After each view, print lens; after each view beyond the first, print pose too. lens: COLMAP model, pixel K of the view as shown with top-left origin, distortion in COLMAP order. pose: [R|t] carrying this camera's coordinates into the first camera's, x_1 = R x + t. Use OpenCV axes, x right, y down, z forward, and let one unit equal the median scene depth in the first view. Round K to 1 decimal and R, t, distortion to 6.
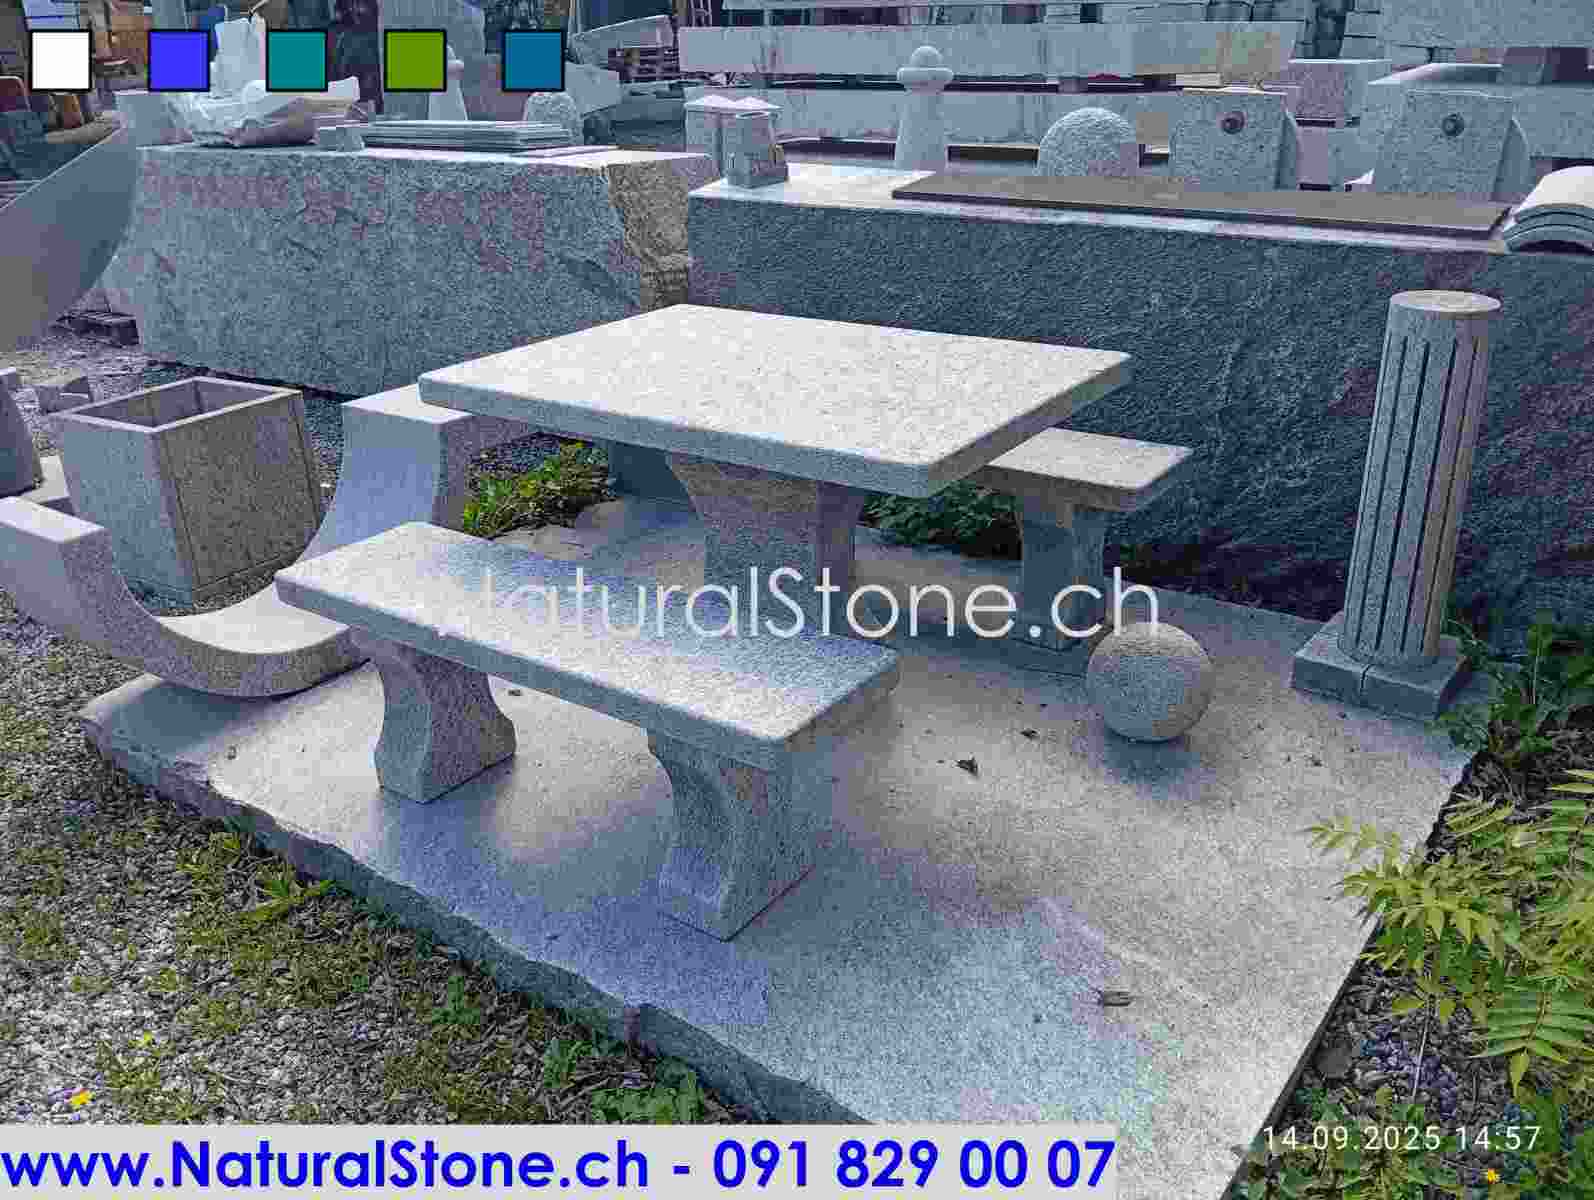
lens RADIAL K [[1295.8, 0, 798.7], [0, 1295.8, 595.1], [0, 0, 1]] dist [0.086415, -0.175801]
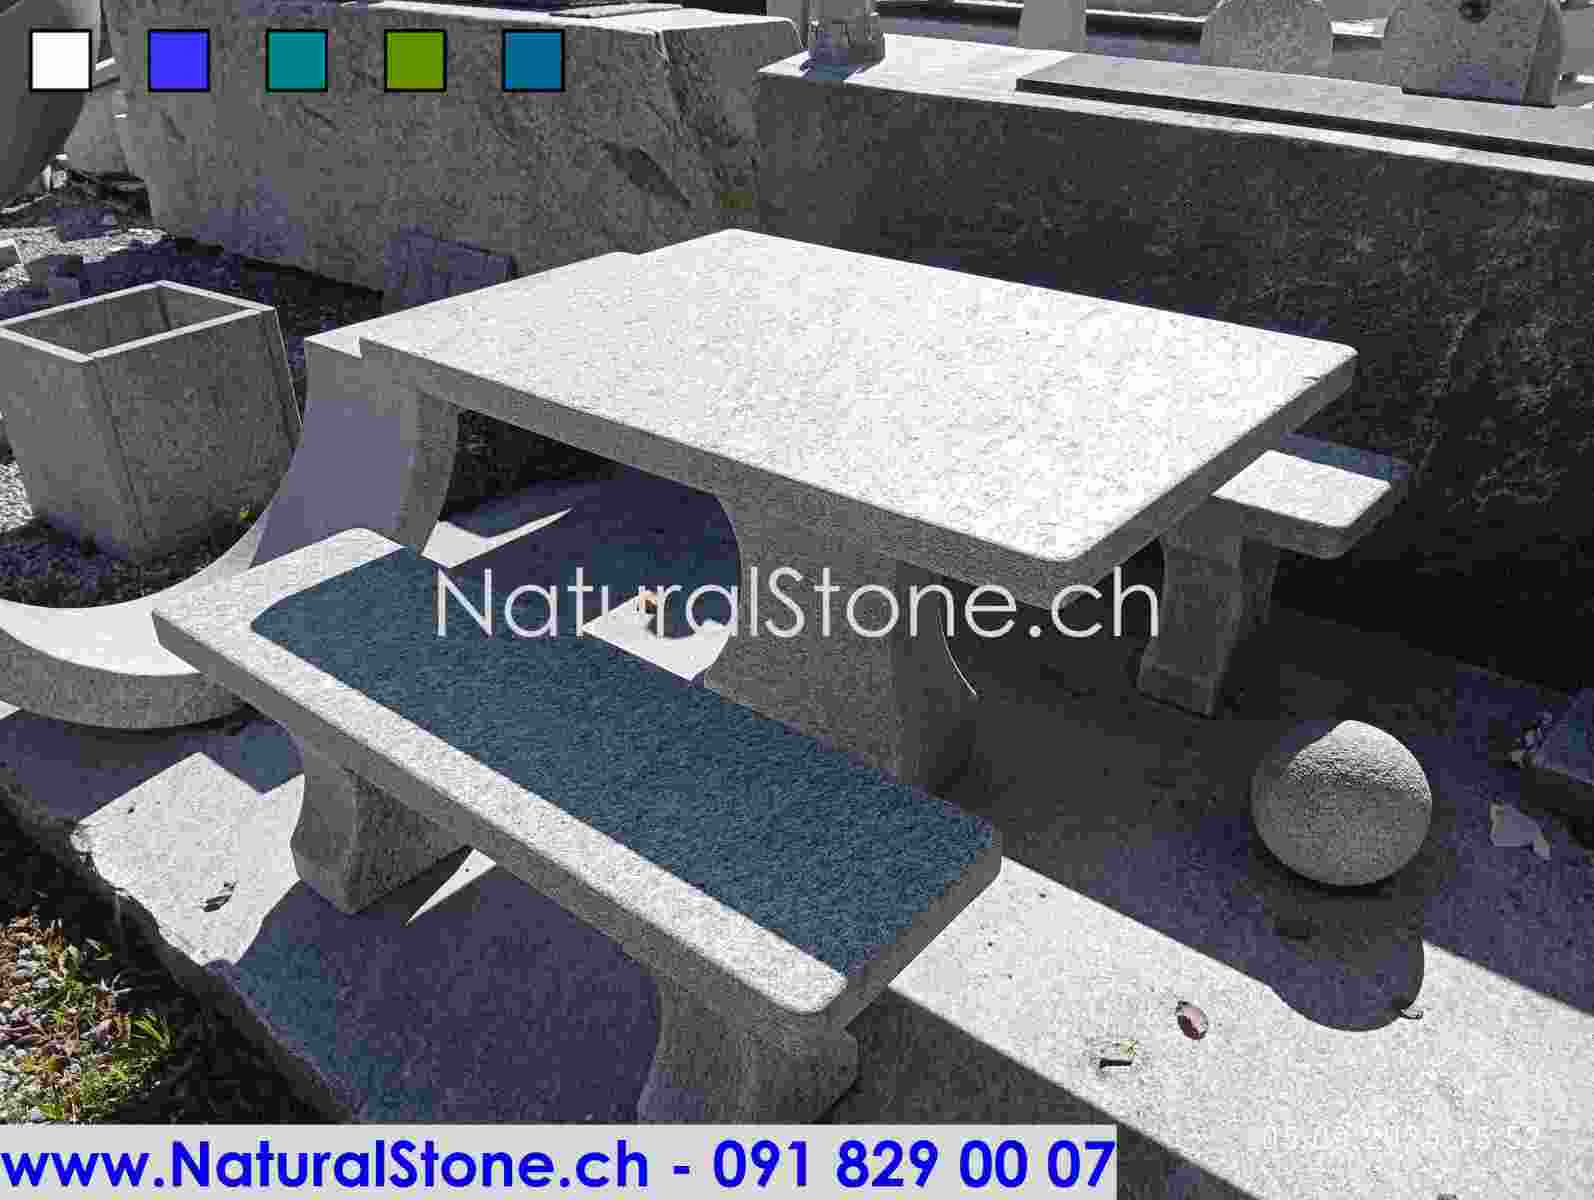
lens RADIAL K [[1295.8, 0, 798.7], [0, 1295.8, 595.1], [0, 0, 1]] dist [0.086415, -0.175801]
pose [[0.996833, 0.056383, -0.056083, 0.002035], [-0.050494, 0.993565, 0.101388, -0.080427], [0.061438, -0.098235, 0.993265, 0.196669]]
